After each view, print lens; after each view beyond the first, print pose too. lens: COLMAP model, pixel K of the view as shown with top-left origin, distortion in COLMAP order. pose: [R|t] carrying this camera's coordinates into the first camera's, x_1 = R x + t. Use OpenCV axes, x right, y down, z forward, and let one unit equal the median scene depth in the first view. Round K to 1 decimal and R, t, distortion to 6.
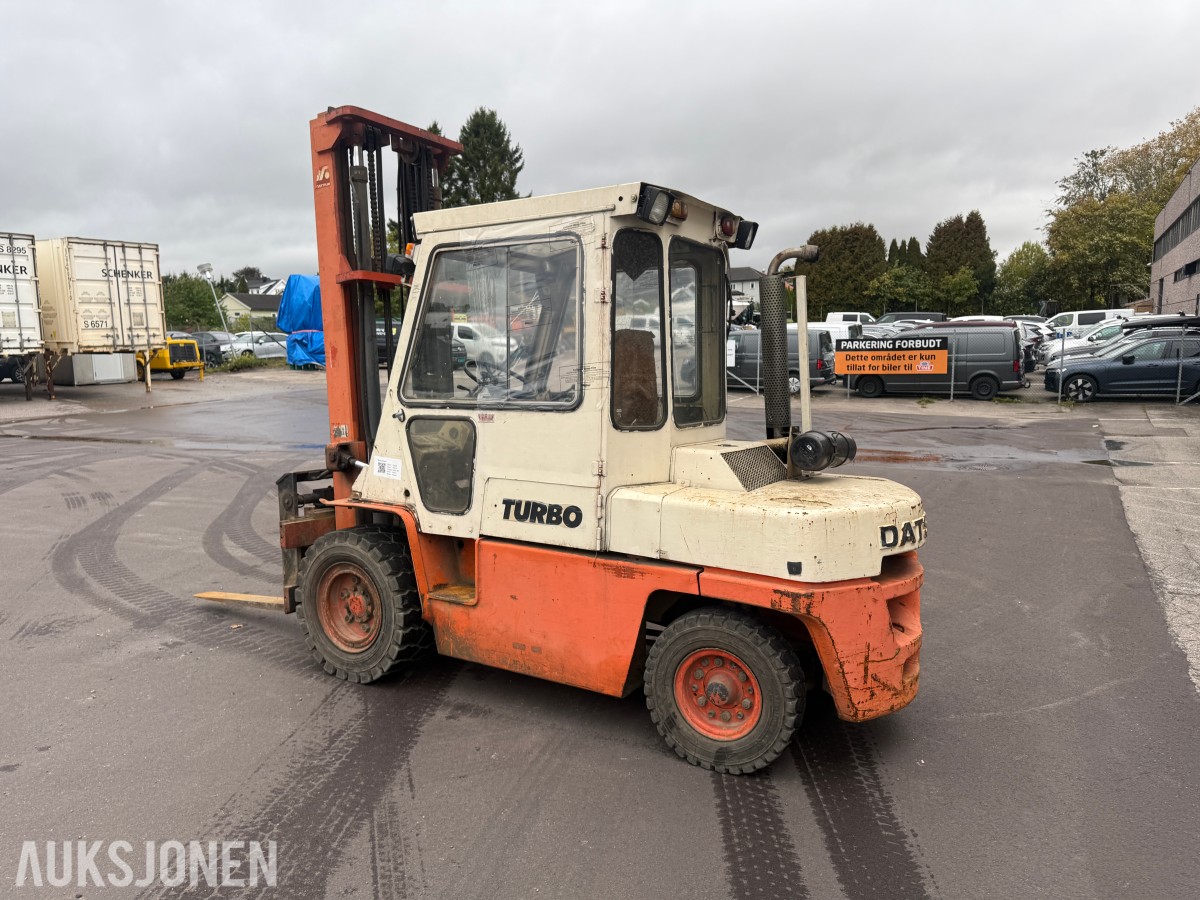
lens RADIAL K [[848.5, 0, 600.0], [0, 848.5, 450.0], [0, 0, 1]] dist [0.088820, -0.127403]
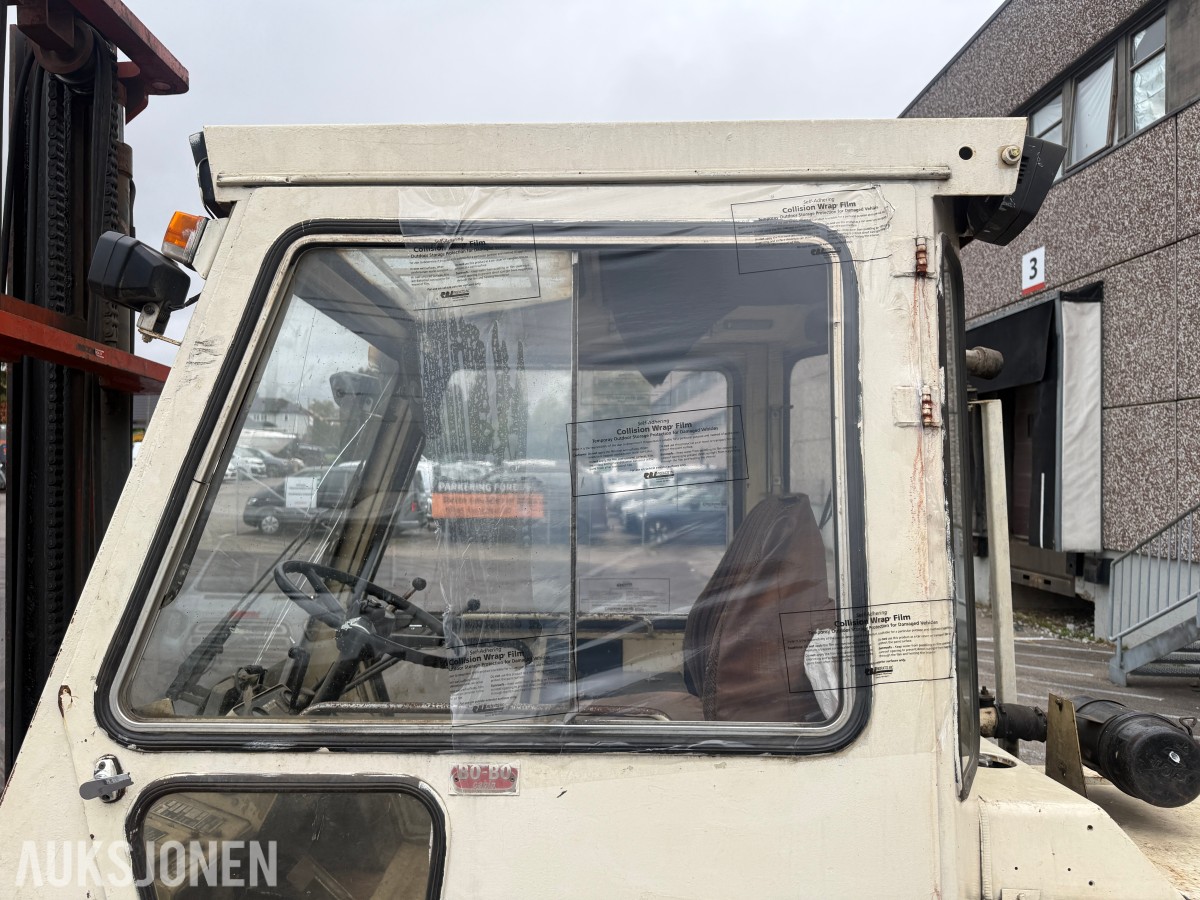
lens RADIAL K [[841.7, 0, 601.1], [0, 841.7, 448.6], [0, 0, 1]] dist [0.090393, -0.094885]
pose [[0.857598, 0.042218, 0.512586, -0.254422], [0.040750, 0.987915, -0.149545, -0.105317], [-0.512705, 0.149137, 0.845513, 0.689766]]
